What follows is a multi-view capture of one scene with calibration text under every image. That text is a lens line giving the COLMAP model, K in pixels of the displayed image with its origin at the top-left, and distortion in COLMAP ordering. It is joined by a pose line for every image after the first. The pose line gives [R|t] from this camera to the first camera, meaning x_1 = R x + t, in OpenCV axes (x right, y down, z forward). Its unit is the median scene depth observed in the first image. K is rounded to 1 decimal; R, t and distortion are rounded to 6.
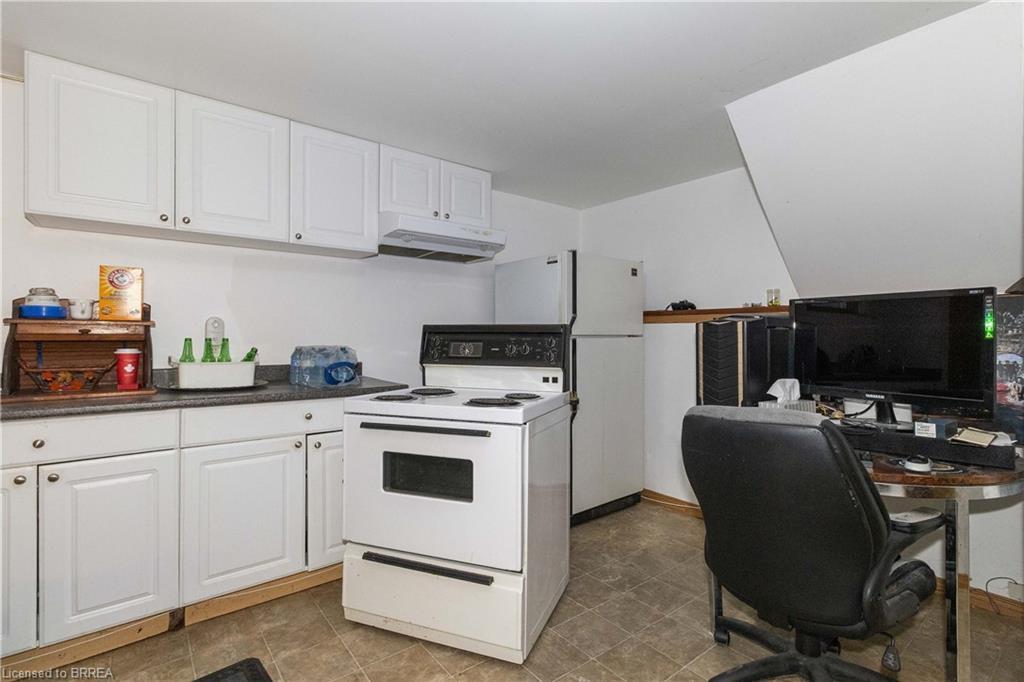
lens RADIAL K [[478.7, 0, 517.2], [0, 478.7, 332.7], [0, 0, 1]] dist [-0.000148, 0.000345]
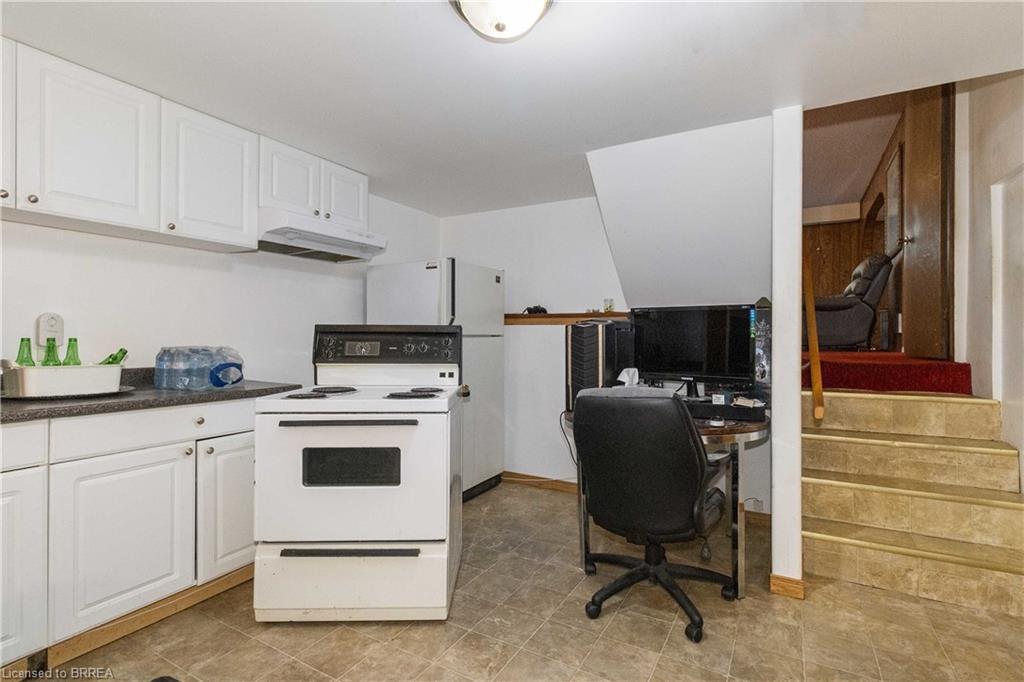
lens RADIAL K [[484.4, 0, 512.2], [0, 484.4, 335.8], [0, 0, 1]] dist [0.000832, 0.000217]
pose [[0.929015, 0.000723, 0.370041, -0.212149], [-0.002853, 0.999982, 0.005211, 0.000834], [-0.370030, -0.005897, 0.929001, -0.109981]]
